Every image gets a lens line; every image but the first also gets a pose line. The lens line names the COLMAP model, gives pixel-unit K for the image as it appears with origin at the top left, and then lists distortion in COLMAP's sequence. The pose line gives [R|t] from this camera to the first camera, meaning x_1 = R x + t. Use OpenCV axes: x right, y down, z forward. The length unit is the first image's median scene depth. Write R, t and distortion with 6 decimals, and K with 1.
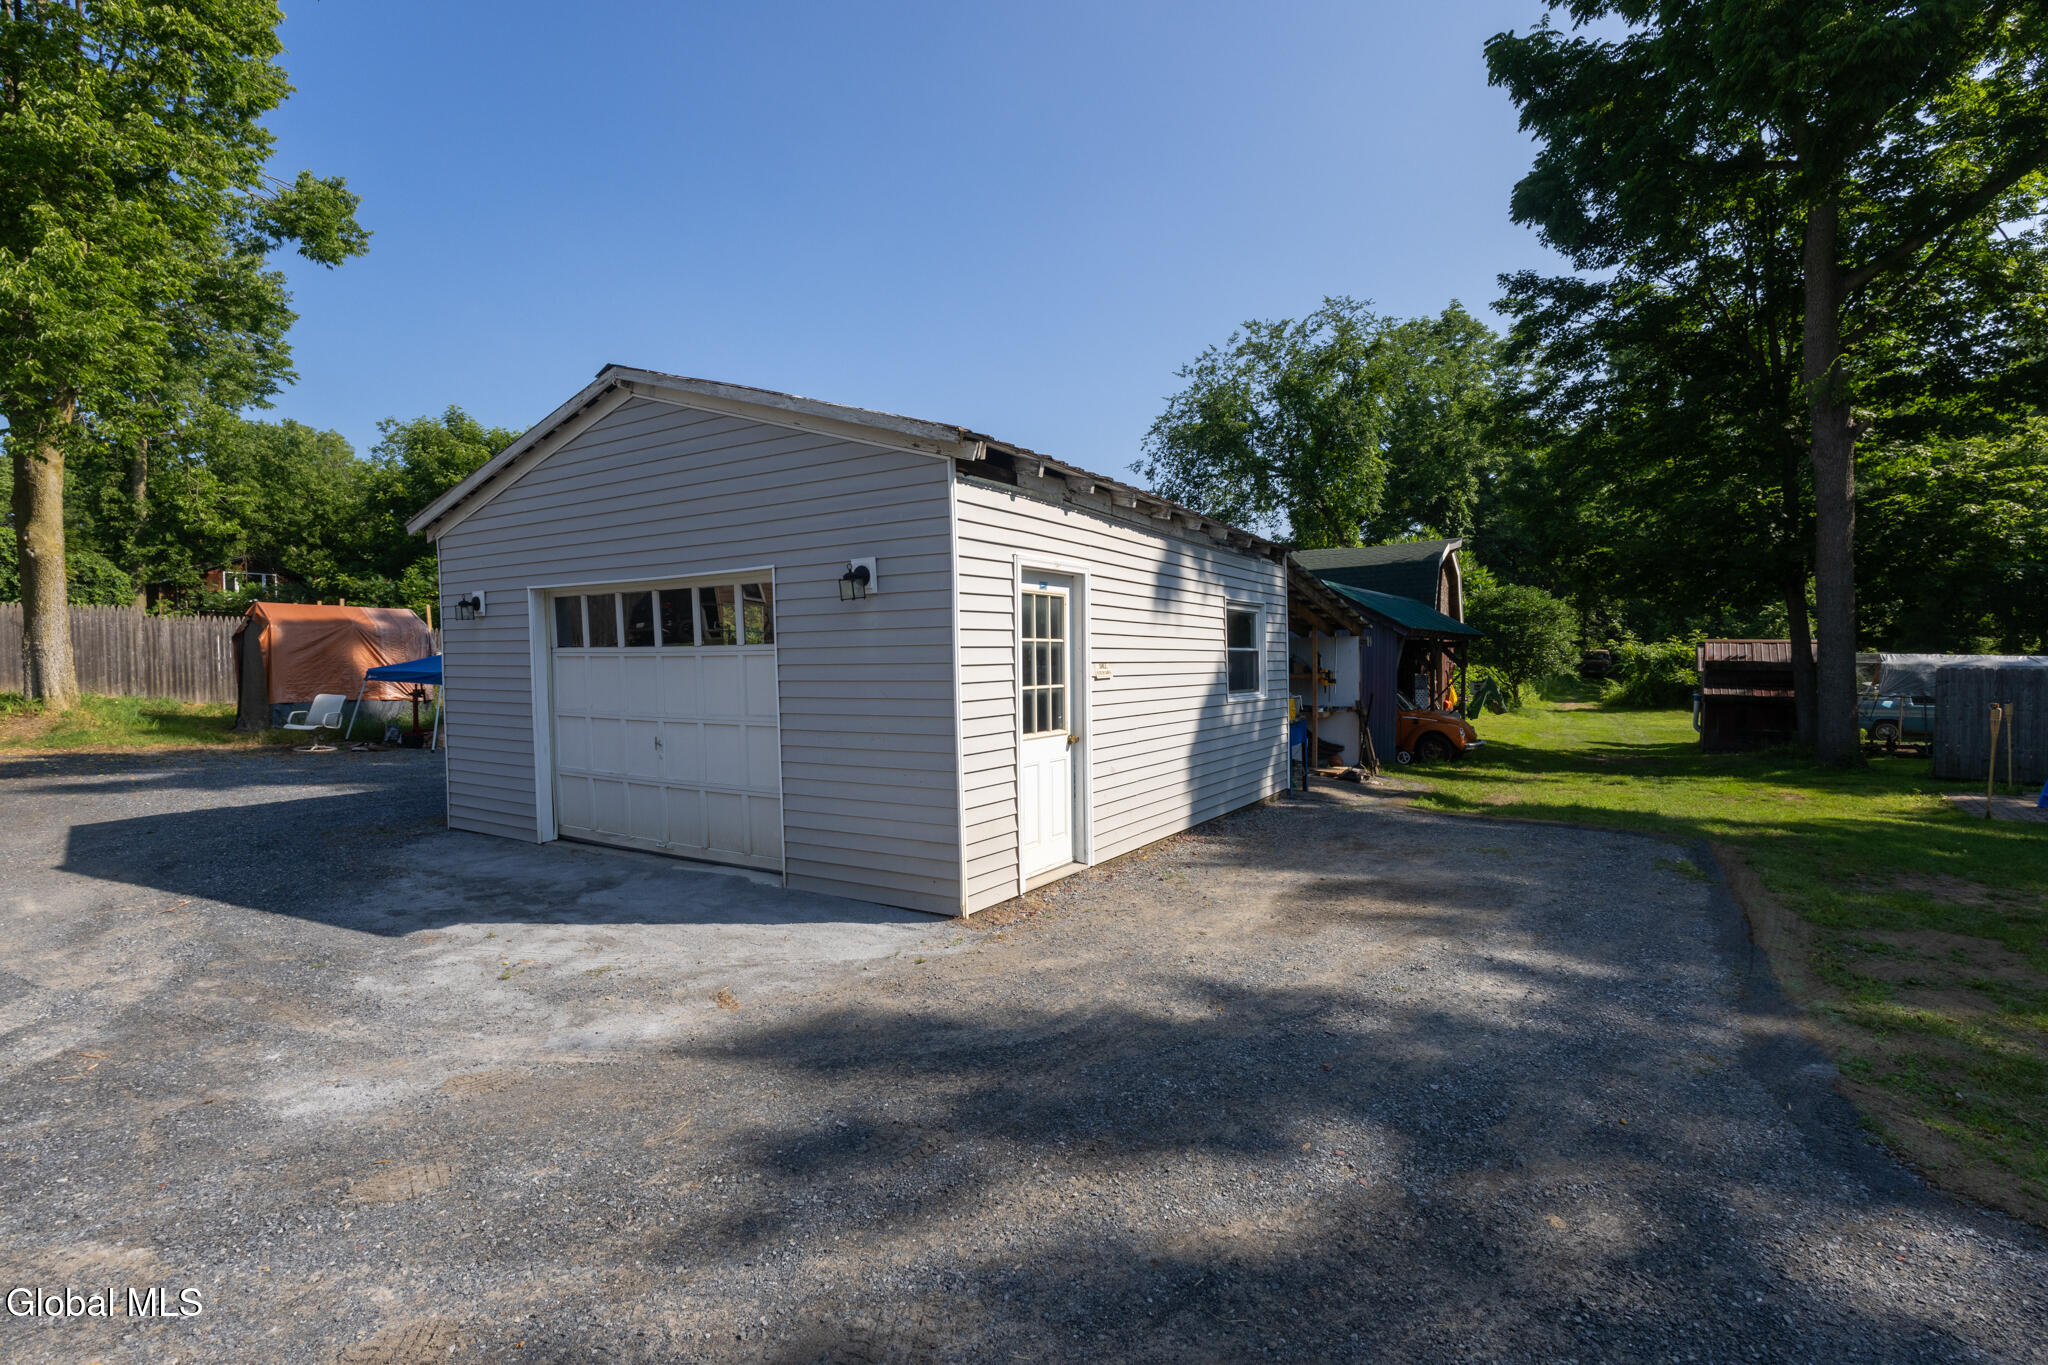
lens RADIAL K [[924.3, 0, 1024.0], [0, 924.3, 682.5], [0, 0, 1]] dist [0.001559, 0.001364]
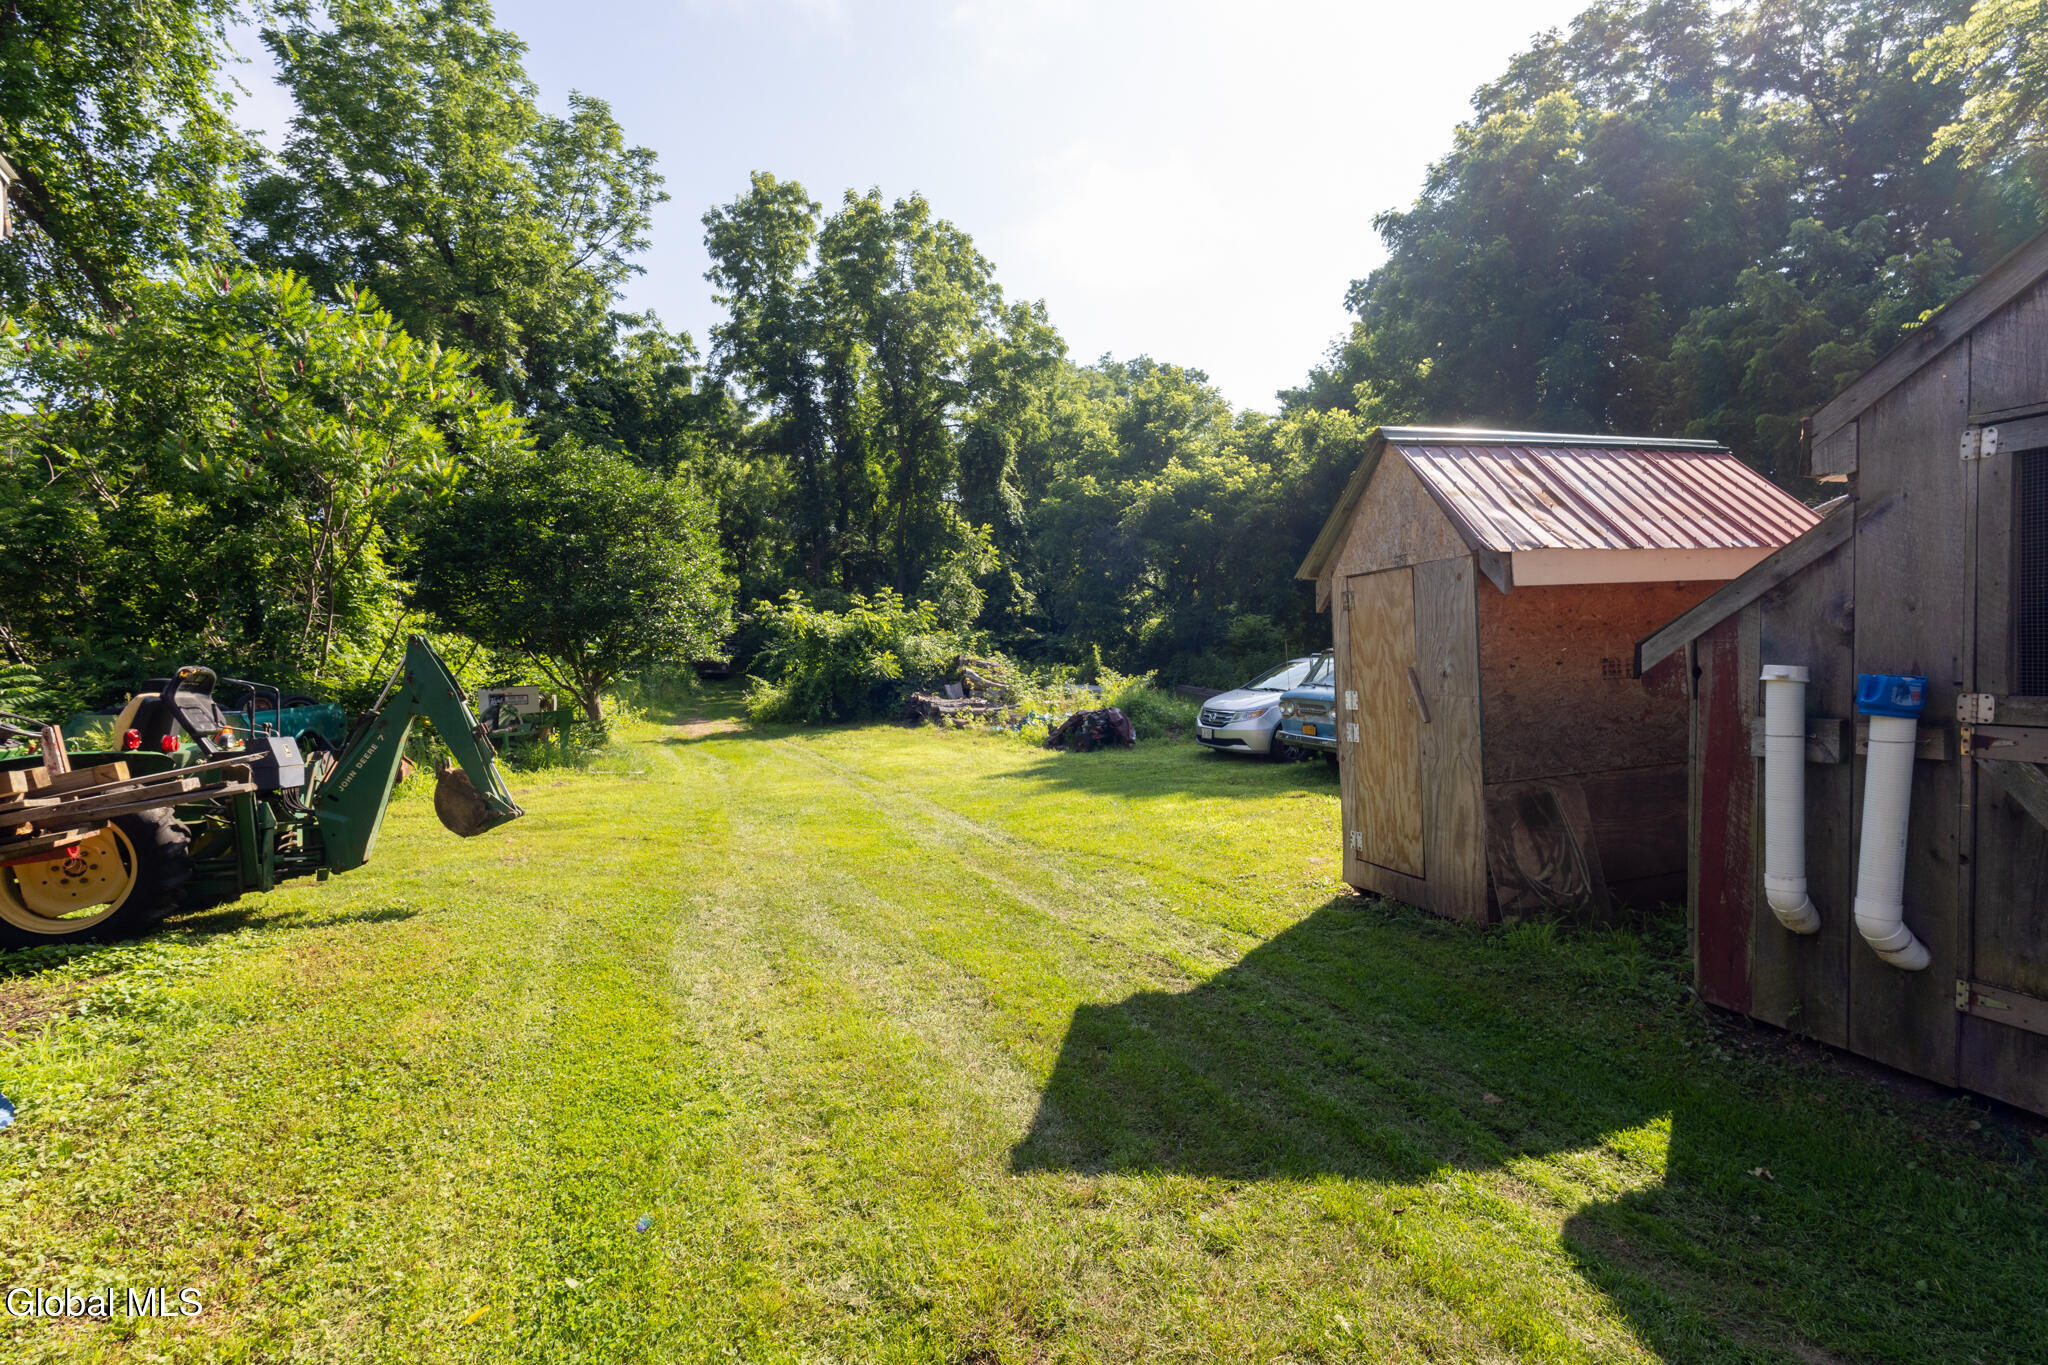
lens RADIAL K [[930.1, 0, 1021.5], [0, 930.1, 679.4], [0, 0, 1]] dist [0.000480, -0.000256]
pose [[0.618584, -0.027177, 0.785249, 0.306713], [0.043404, 0.999058, 0.000385, 0.005026], [-0.784519, 0.033845, 0.619180, 0.561219]]
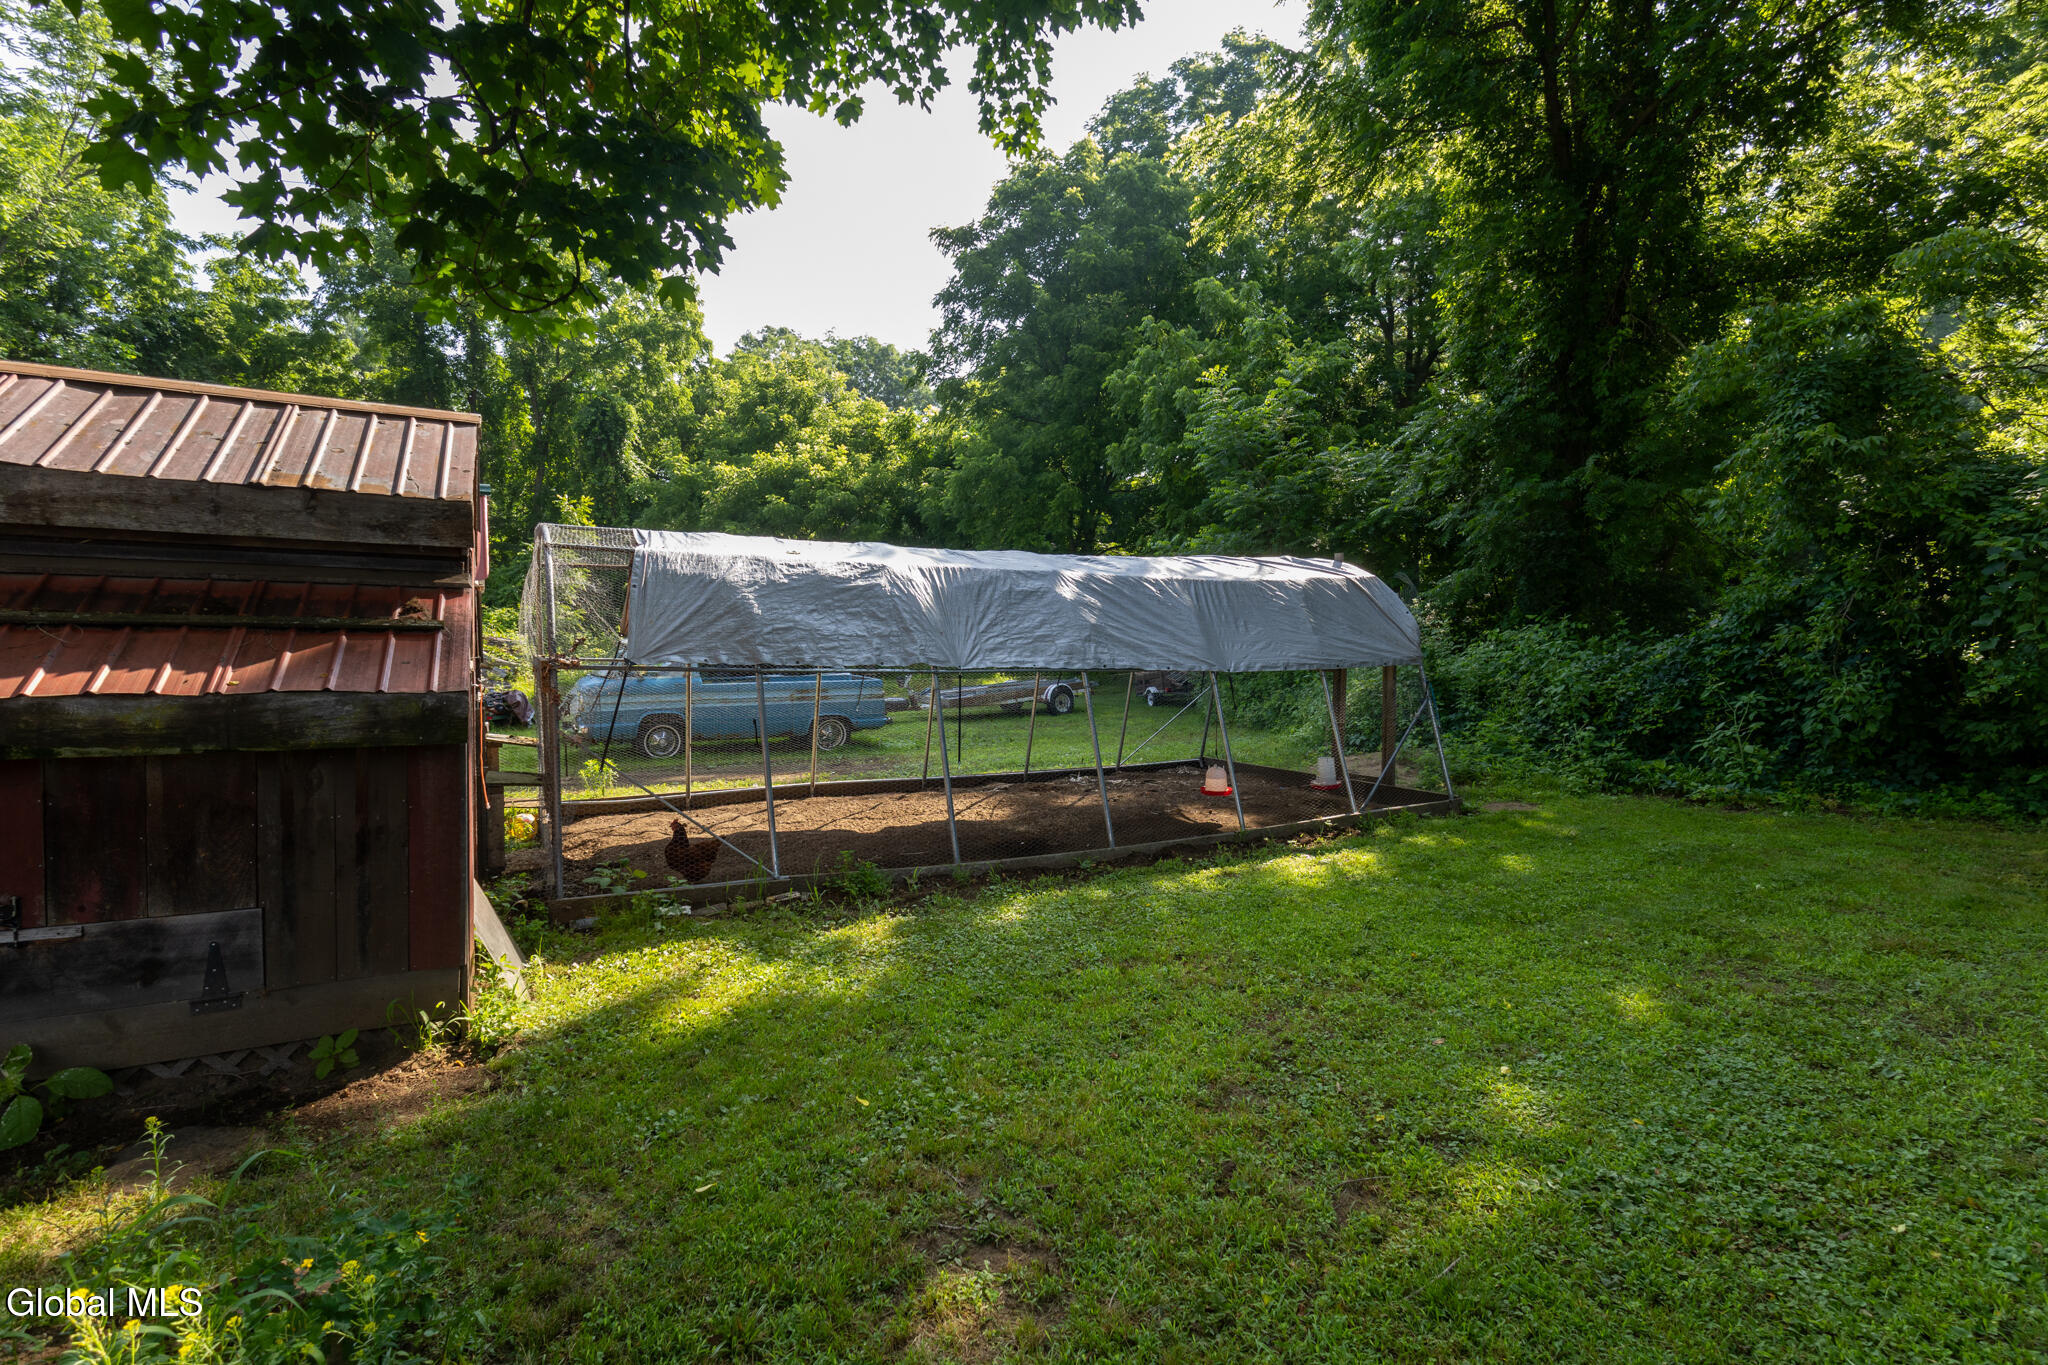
lens RADIAL K [[930.1, 0, 1021.5], [0, 930.1, 679.4], [0, 0, 1]] dist [0.000480, -0.000256]
pose [[0.427731, -0.041056, 0.902973, 0.362345], [0.025156, 0.999122, 0.033511, 0.007695], [-0.903556, 0.008381, 0.428388, 0.406151]]
